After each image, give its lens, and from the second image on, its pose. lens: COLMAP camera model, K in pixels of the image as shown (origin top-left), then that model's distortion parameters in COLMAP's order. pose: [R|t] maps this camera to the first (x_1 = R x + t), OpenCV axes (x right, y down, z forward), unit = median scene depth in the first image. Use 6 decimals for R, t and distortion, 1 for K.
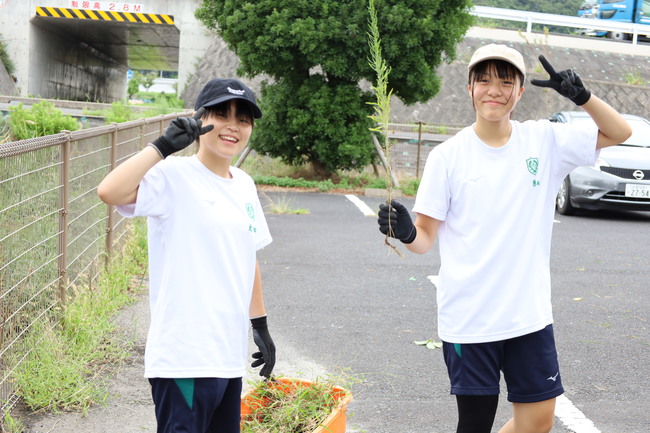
lens RADIAL K [[1189.7, 0, 325.5], [0, 1189.7, 216.1], [0, 0, 1]] dist [0.005042, 0.000000]
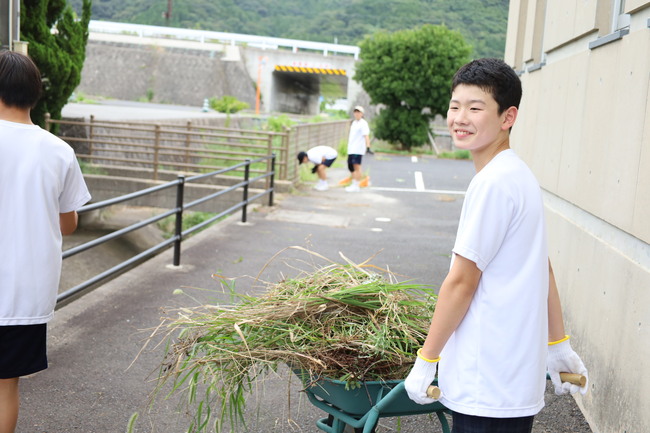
lens RADIAL K [[864.2, 0, 324.9], [0, 864.2, 217.0], [0, 0, 1]] dist [-0.020788, 0.000000]
pose [[0.987805, 0.031939, -0.152383, 0.101444], [-0.028628, 0.999305, 0.023872, 0.060291], [0.153040, -0.019218, 0.988033, -0.657855]]
